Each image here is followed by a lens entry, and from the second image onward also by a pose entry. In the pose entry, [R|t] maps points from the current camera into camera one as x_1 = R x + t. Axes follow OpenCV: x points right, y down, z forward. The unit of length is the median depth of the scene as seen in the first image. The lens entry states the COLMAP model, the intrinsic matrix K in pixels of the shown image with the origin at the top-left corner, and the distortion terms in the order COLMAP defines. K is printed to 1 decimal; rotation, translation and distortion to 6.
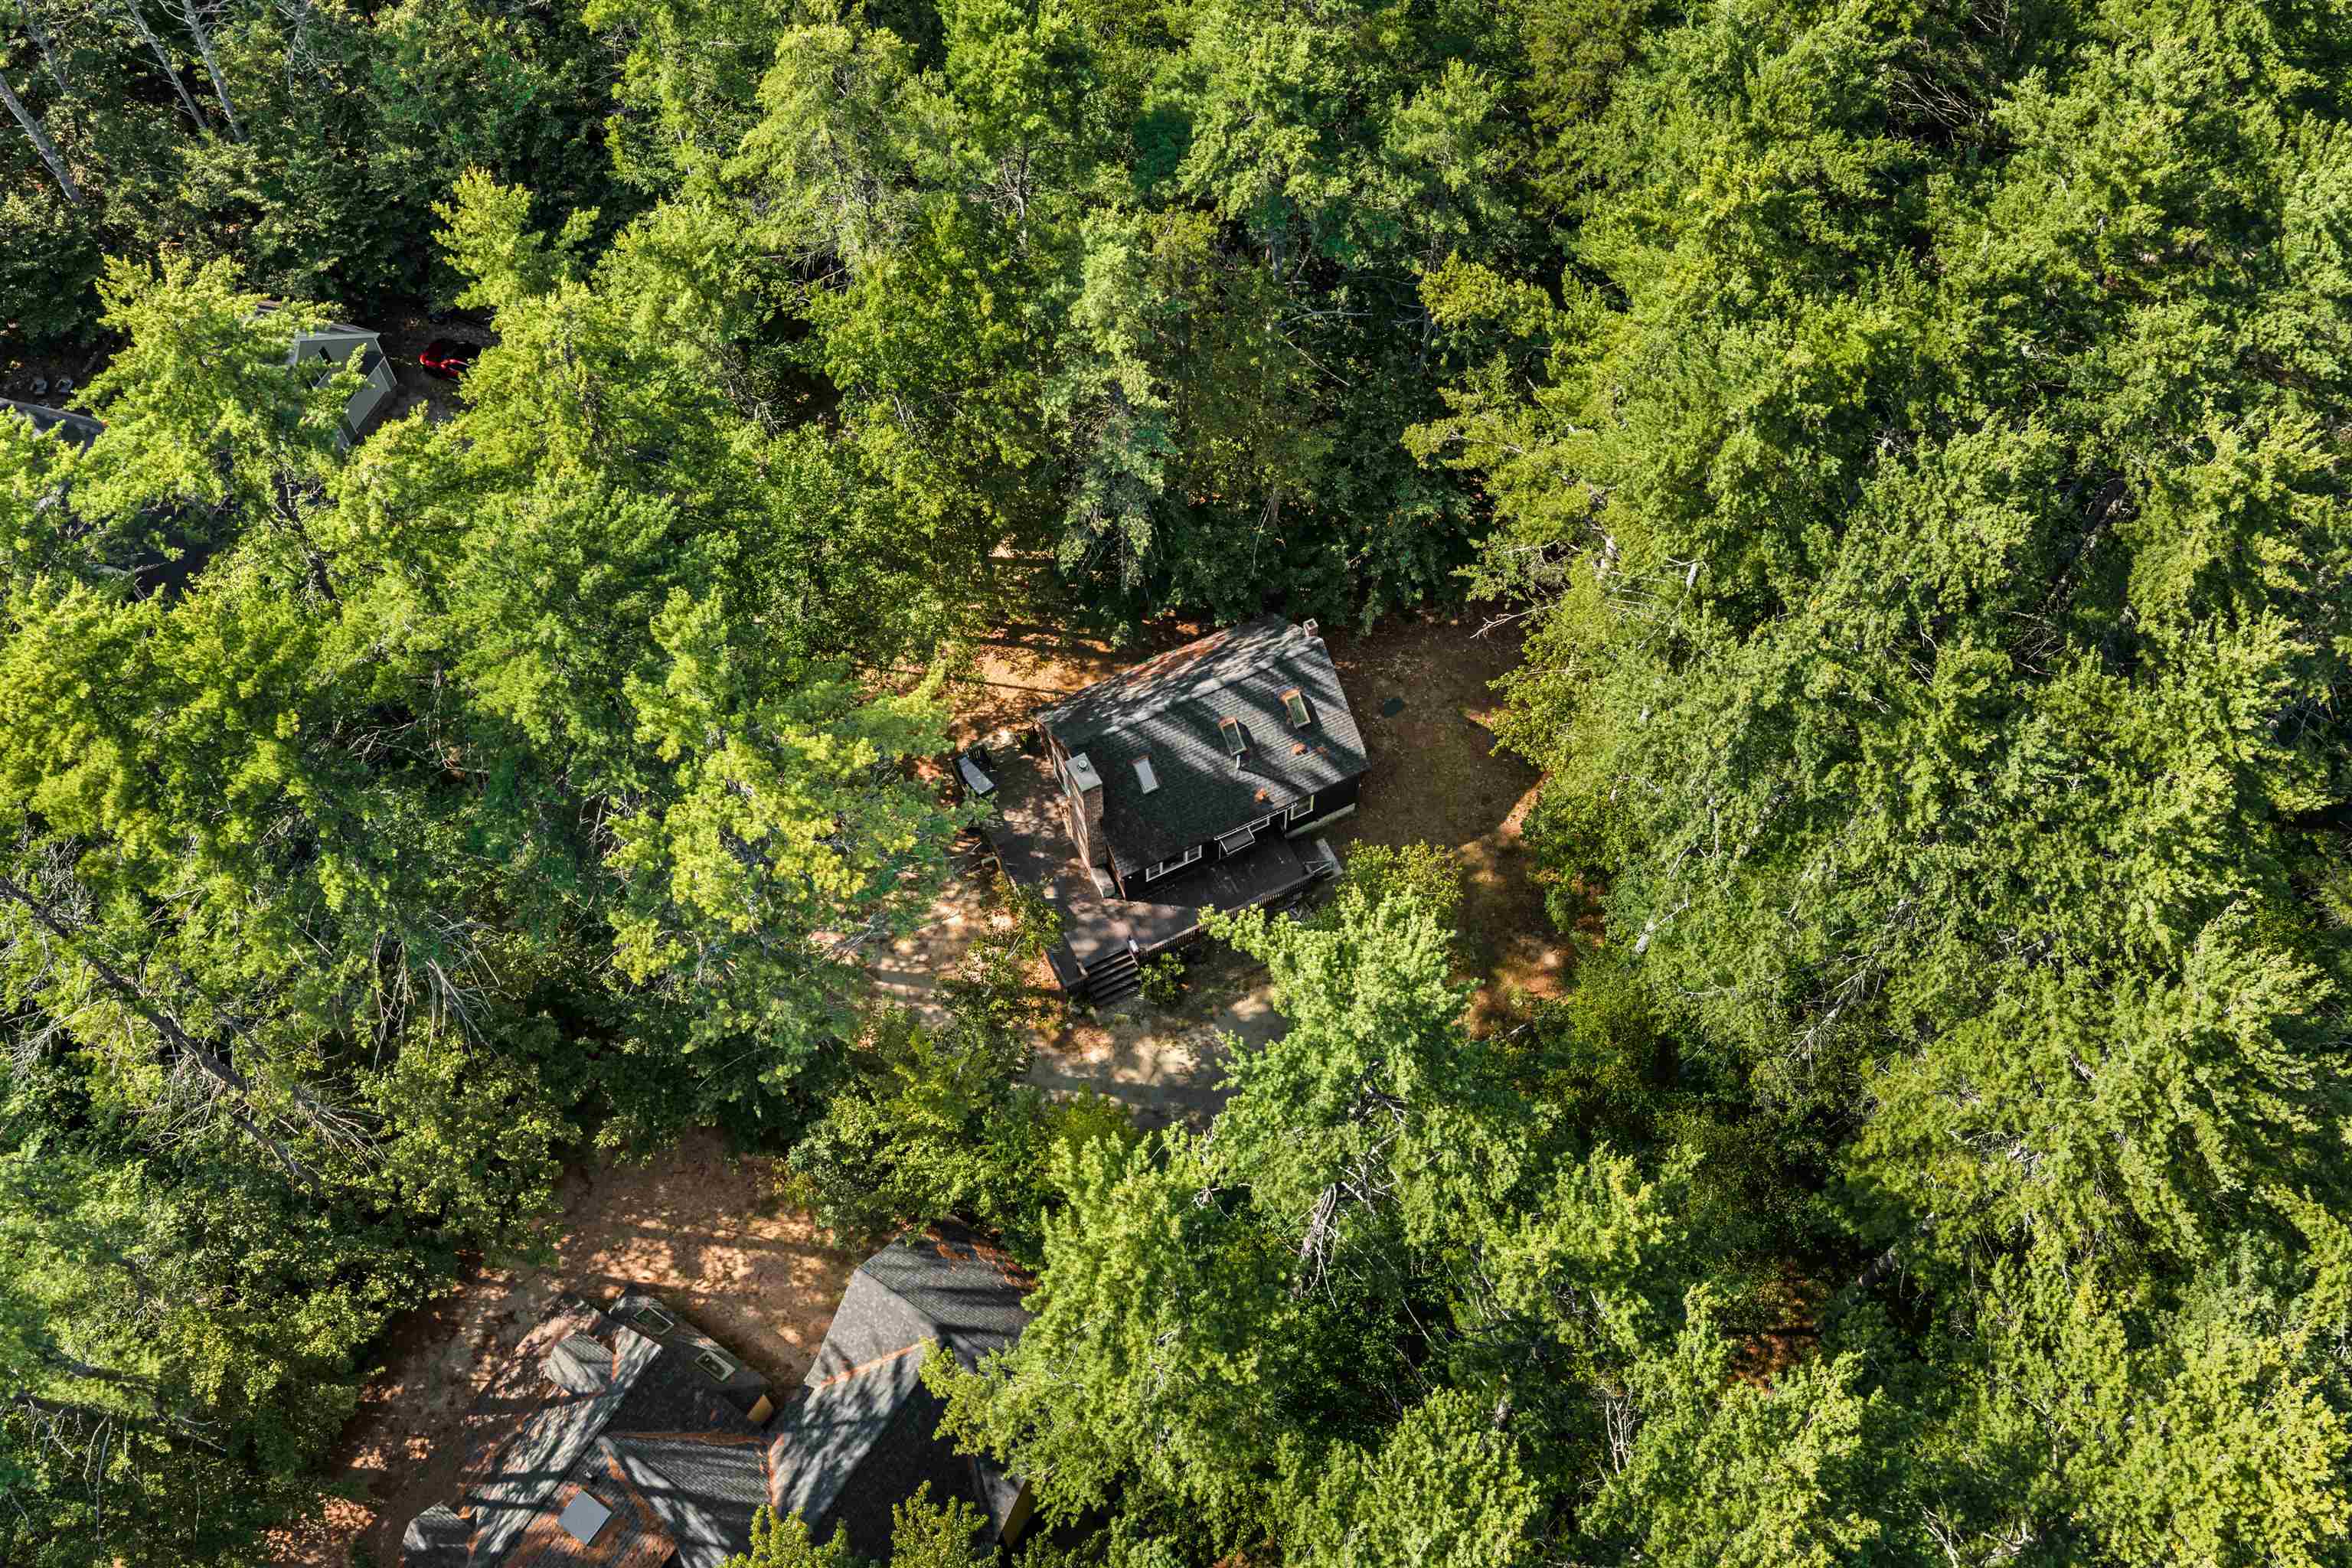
lens RADIAL K [[1848.3, 0, 1176.0], [0, 1848.3, 784.0], [0, 0, 1]] dist [0.004748, 0.002434]
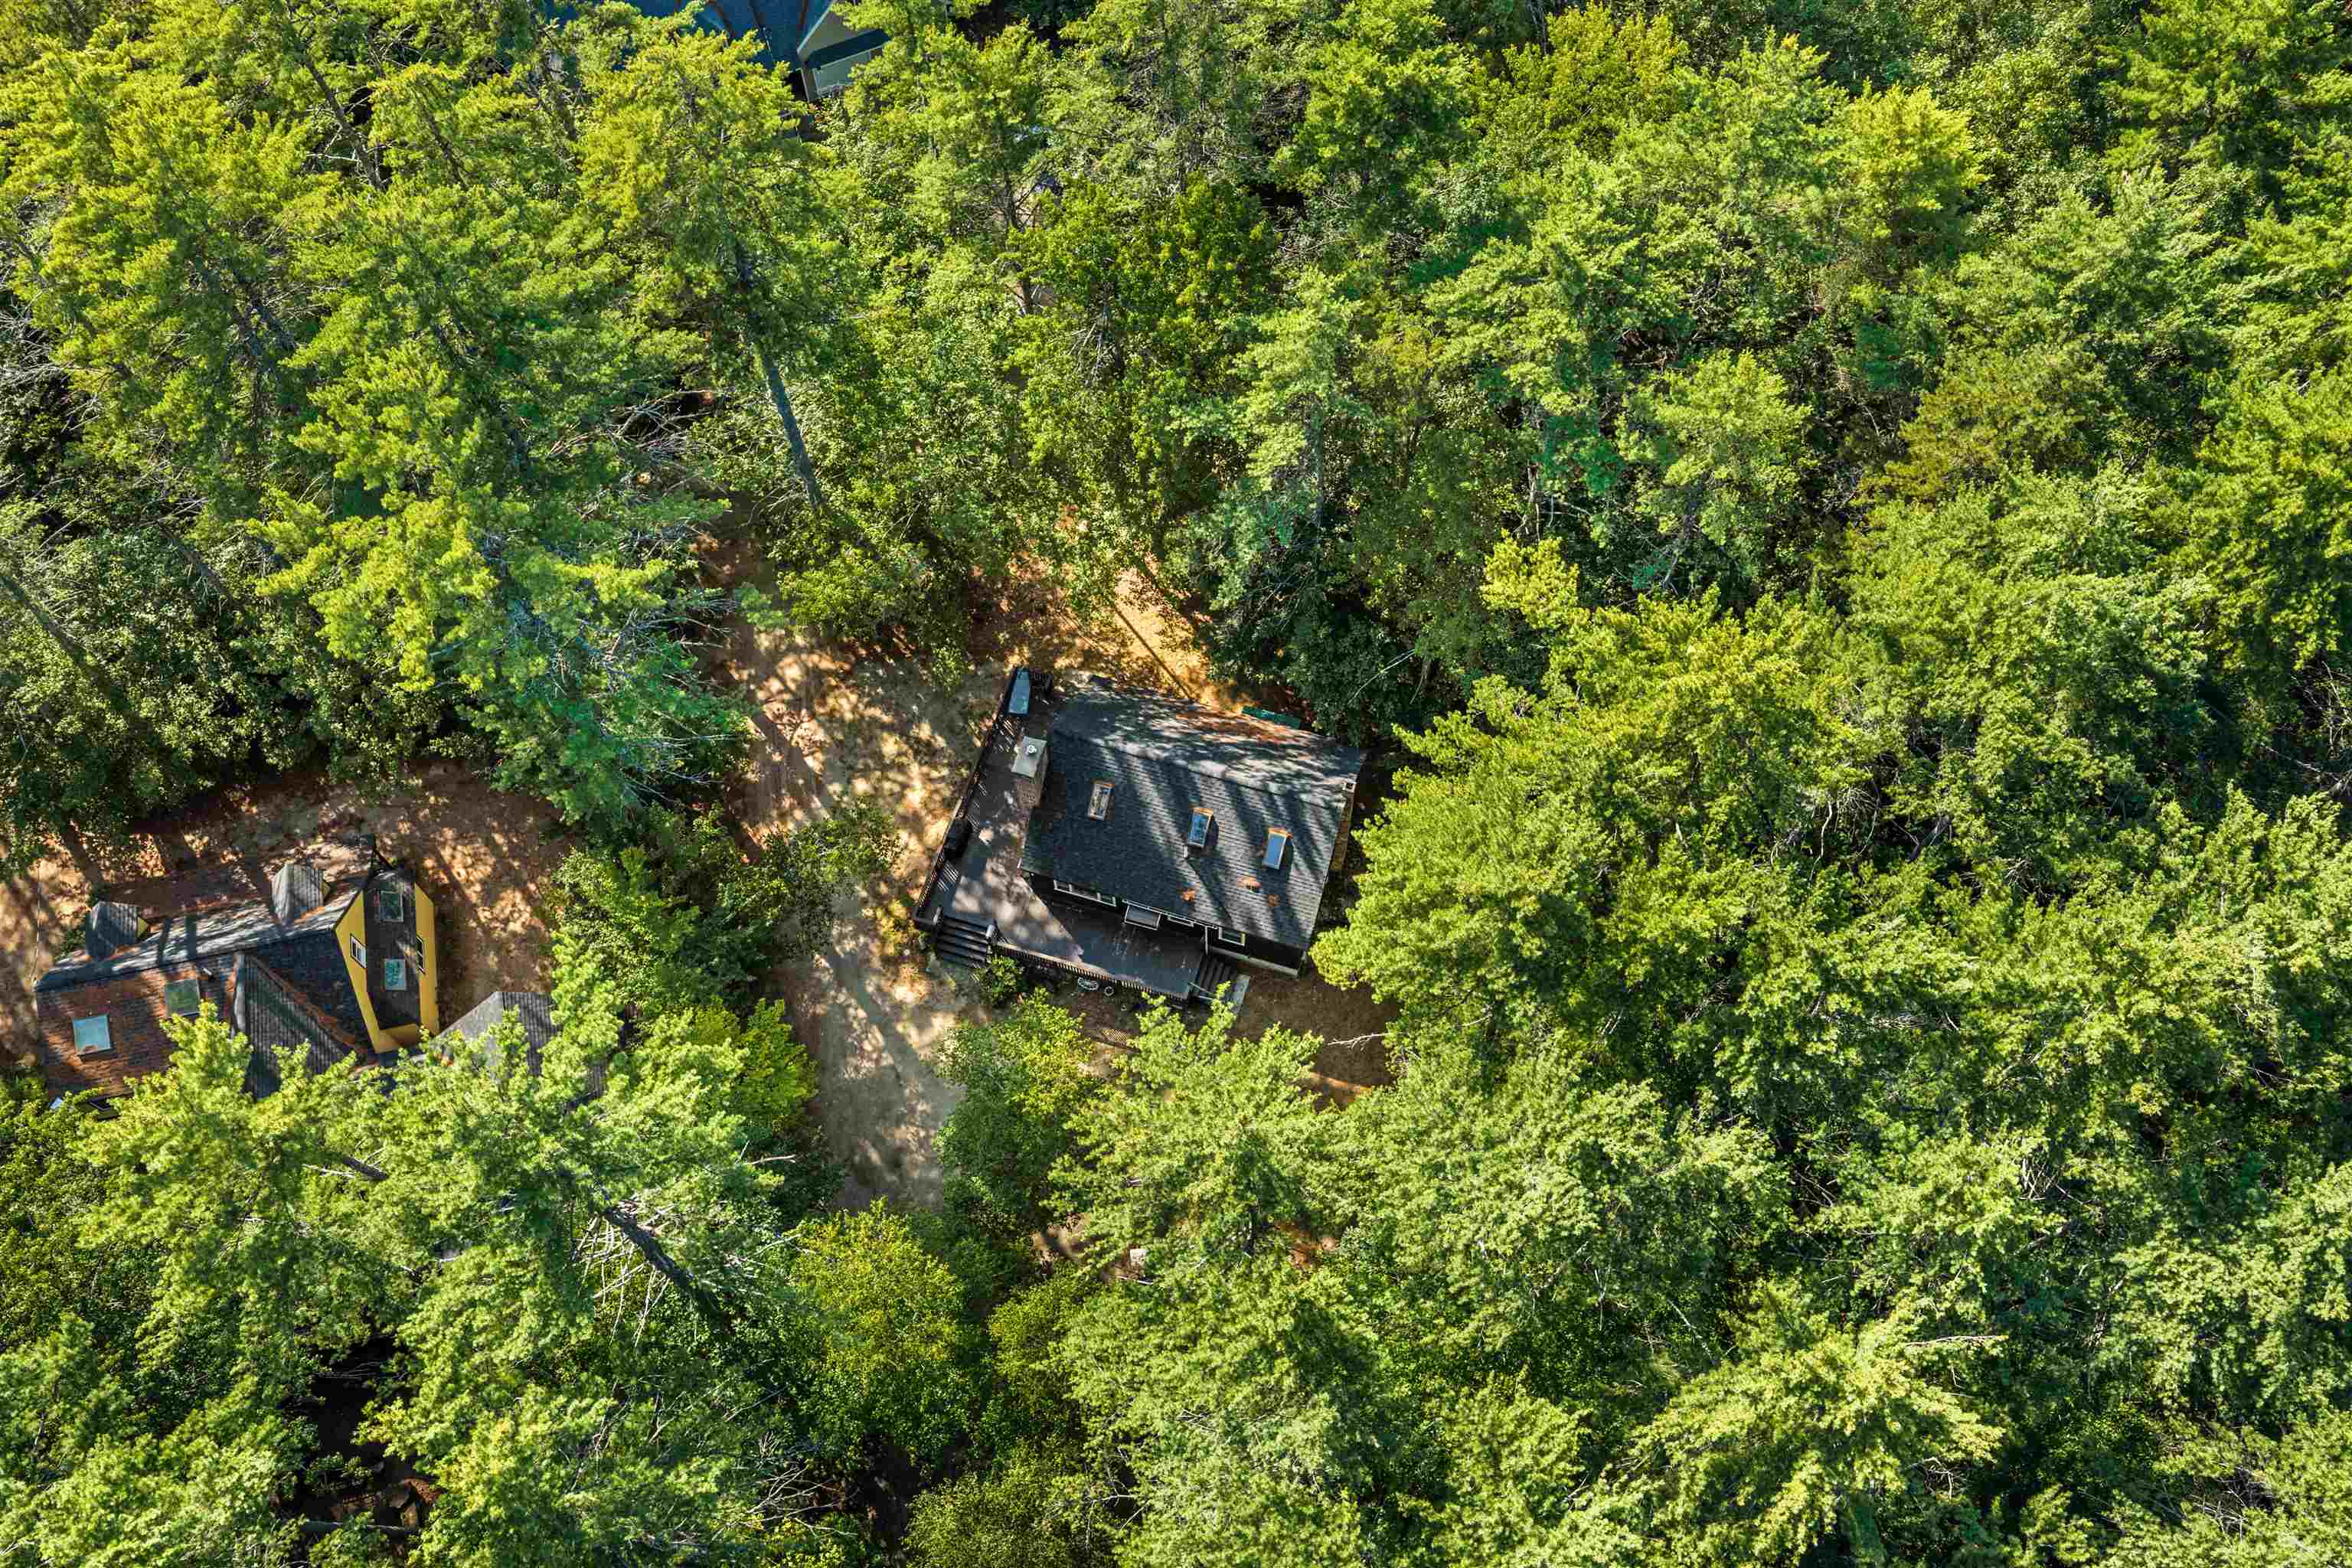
lens RADIAL K [[1848.3, 0, 1176.0], [0, 1848.3, 784.0], [0, 0, 1]] dist [0.004748, 0.002434]
pose [[0.719867, 0.621411, -0.309258, 0.293466], [-0.592048, 0.782269, 0.193737, -0.214652], [0.362313, 0.043630, 0.931035, 0.138881]]
